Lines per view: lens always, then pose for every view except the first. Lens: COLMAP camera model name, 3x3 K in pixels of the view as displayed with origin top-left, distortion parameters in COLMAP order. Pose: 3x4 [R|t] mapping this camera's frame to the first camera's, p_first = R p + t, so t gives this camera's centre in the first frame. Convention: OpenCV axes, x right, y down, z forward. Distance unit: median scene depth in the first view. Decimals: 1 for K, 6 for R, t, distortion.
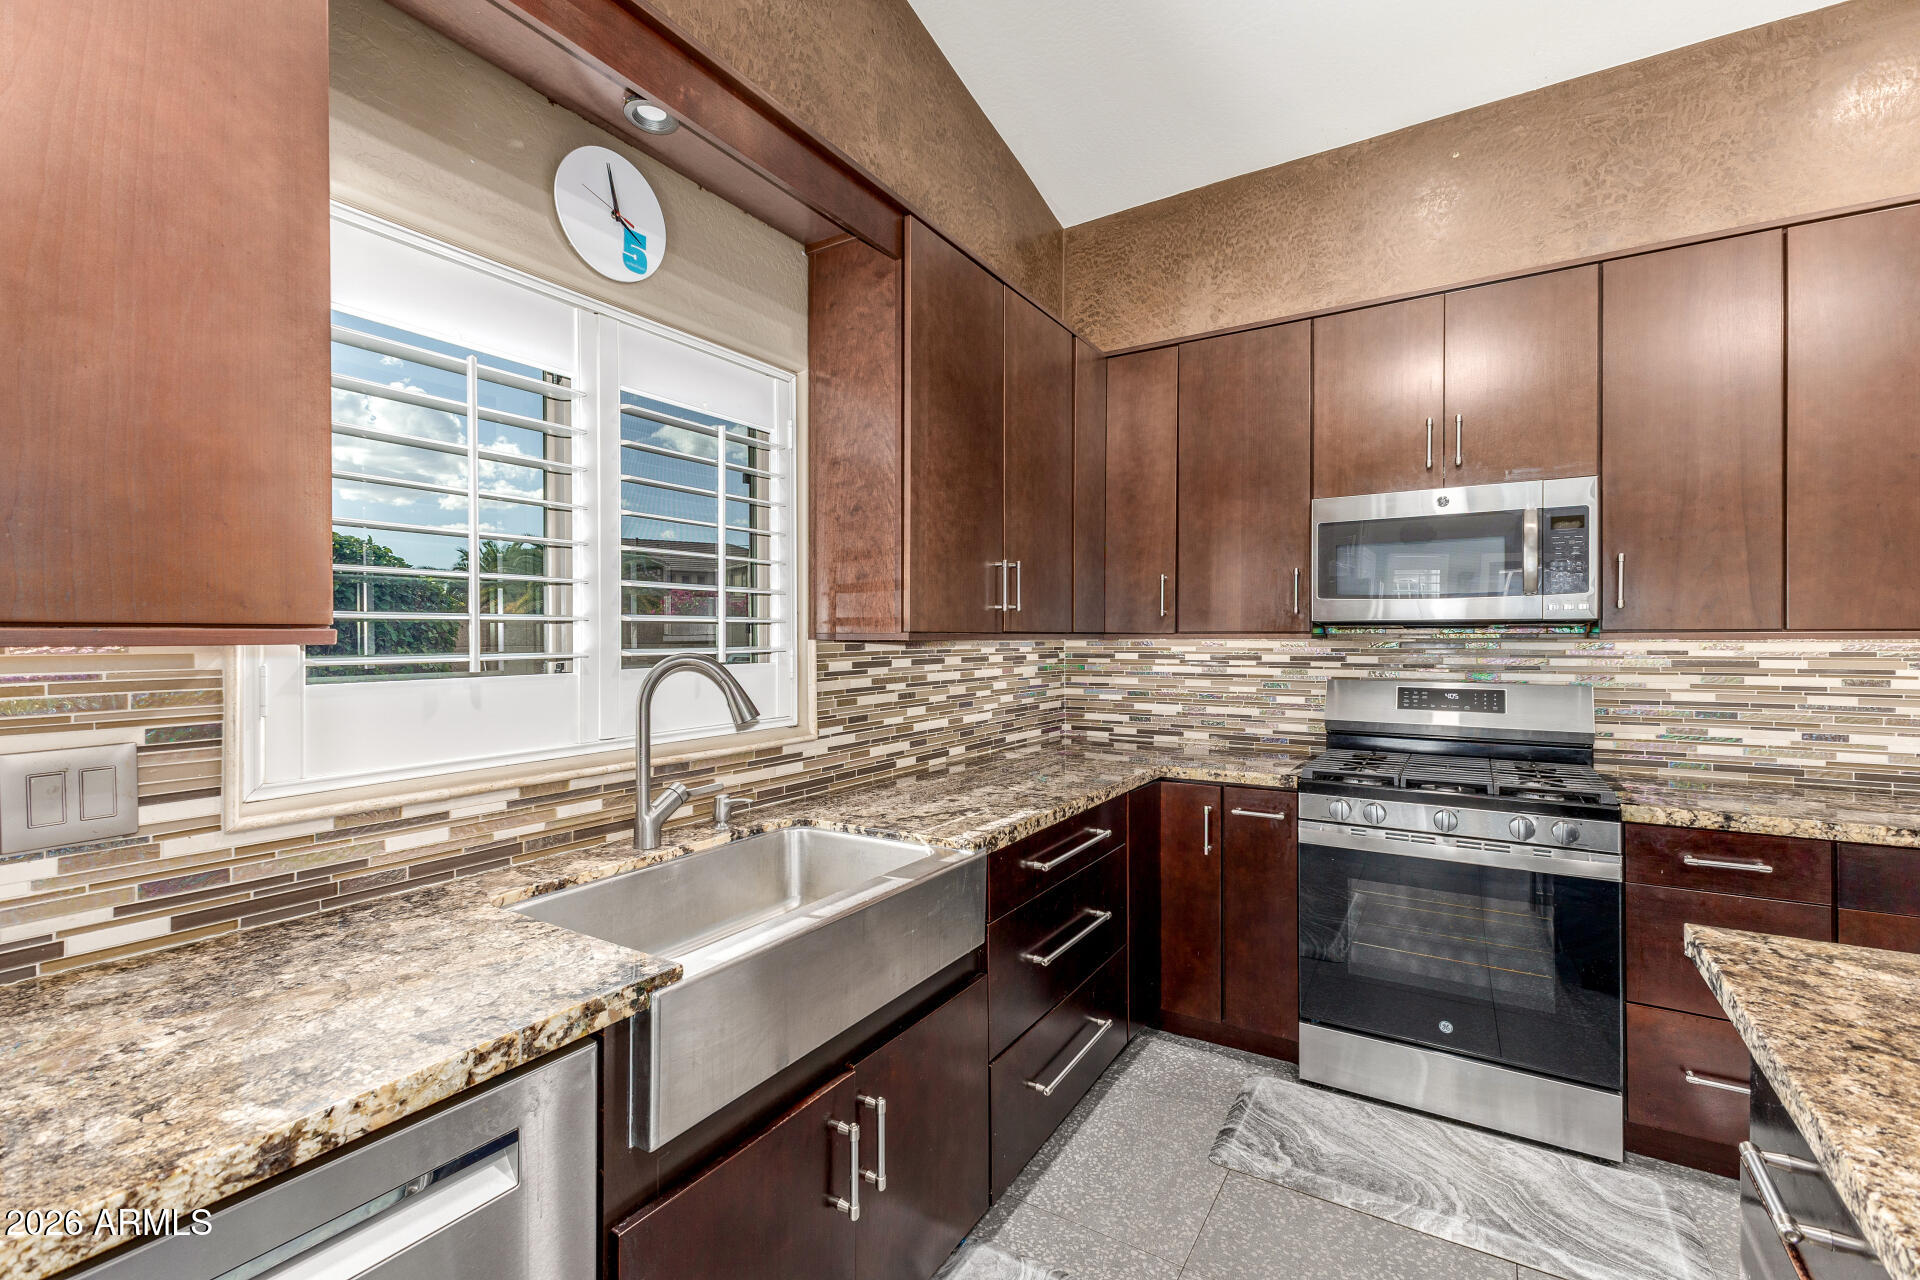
lens RADIAL K [[815.5, 0, 955.2], [0, 815.5, 637.9], [0, 0, 1]] dist [0.008645, -0.000581]
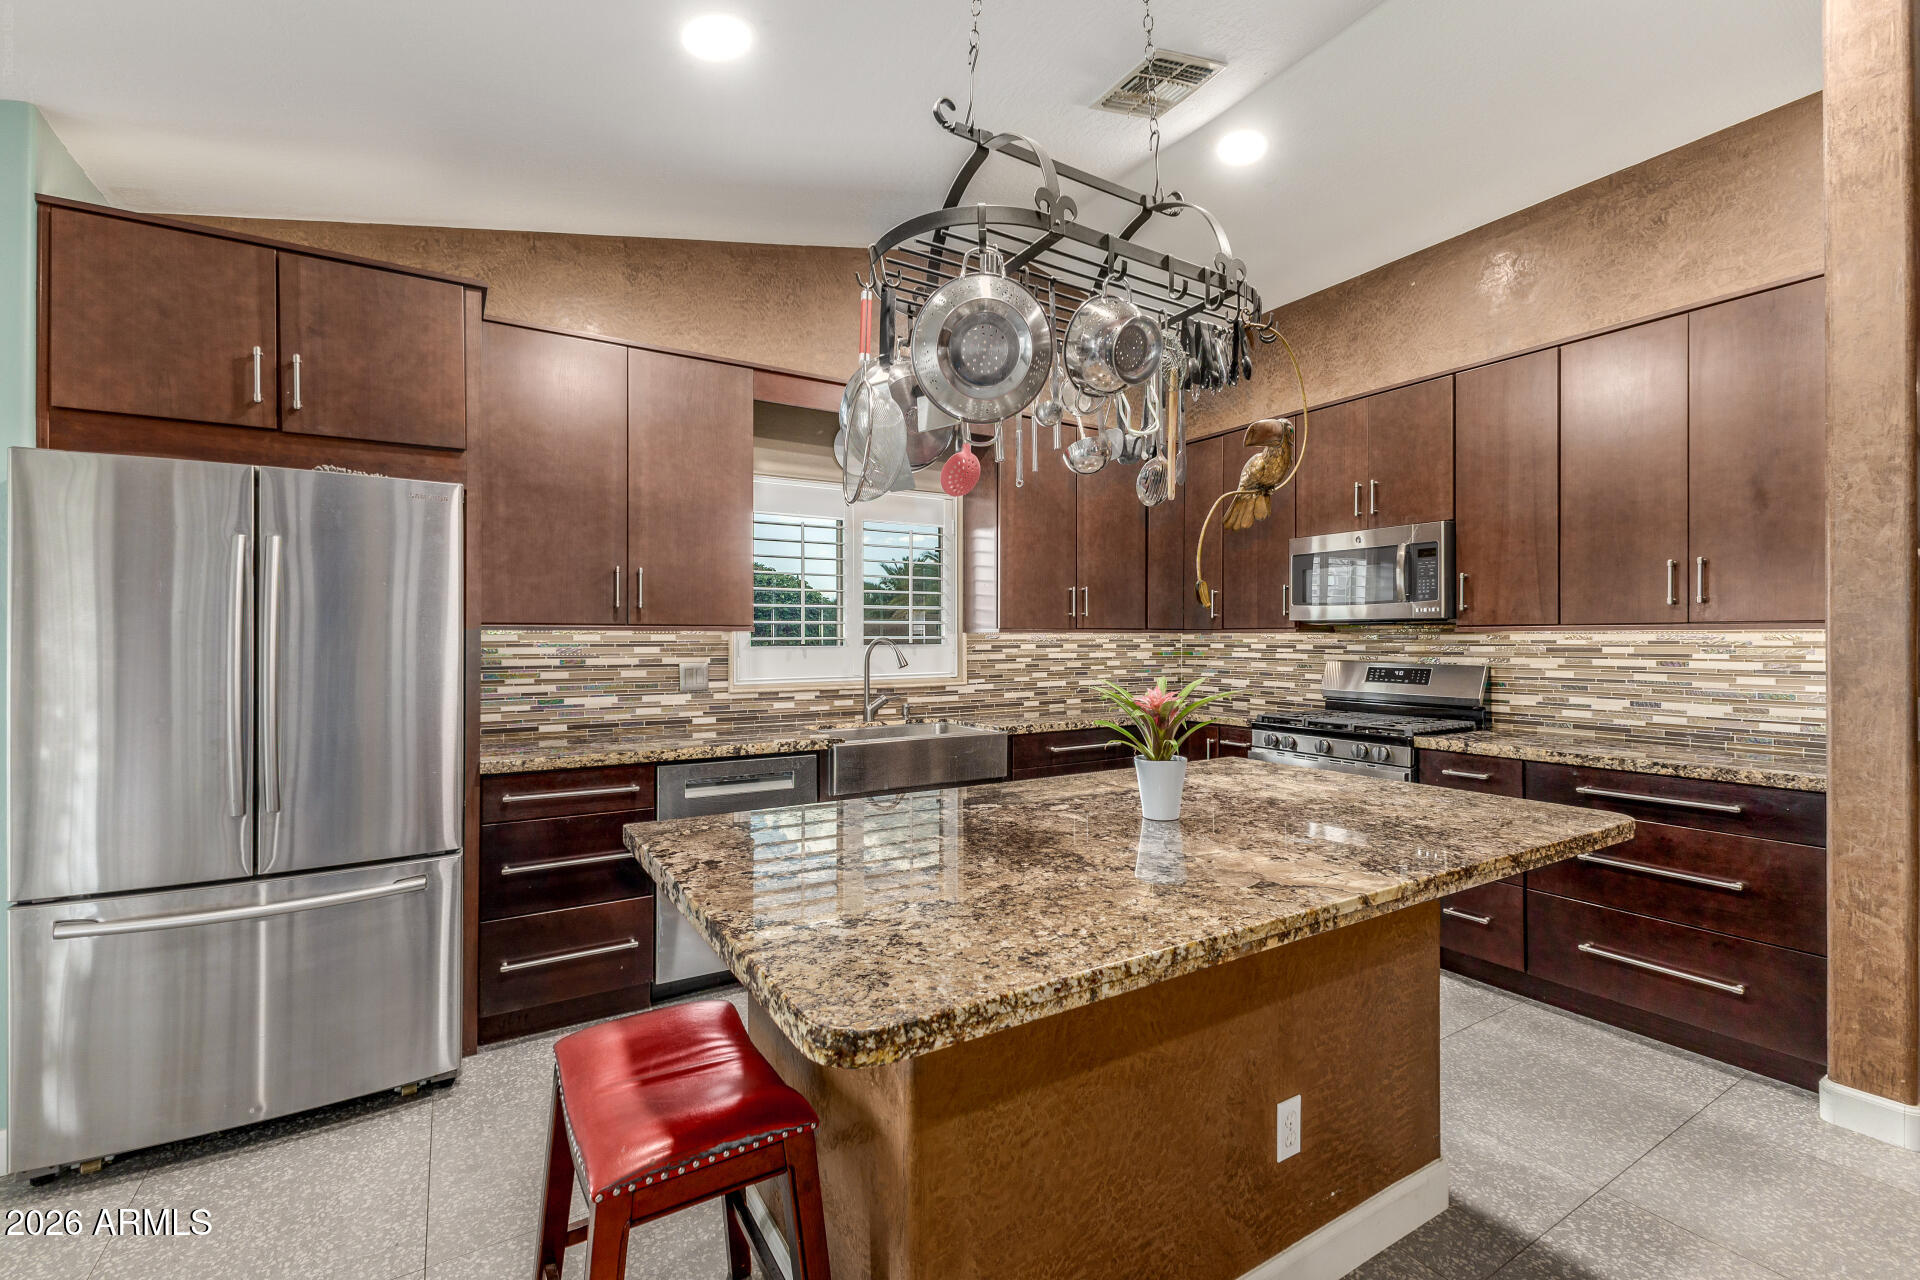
lens RADIAL K [[815.5, 0, 943.9], [0, 815.5, 635.8], [0, 0, 1]] dist [0.008645, -0.000581]
pose [[0.886719, 0.000332, -0.462309, 0.612335], [-0.002075, 0.999993, -0.003260, 0.014822], [0.462304, 0.003850, 0.886713, -0.662982]]
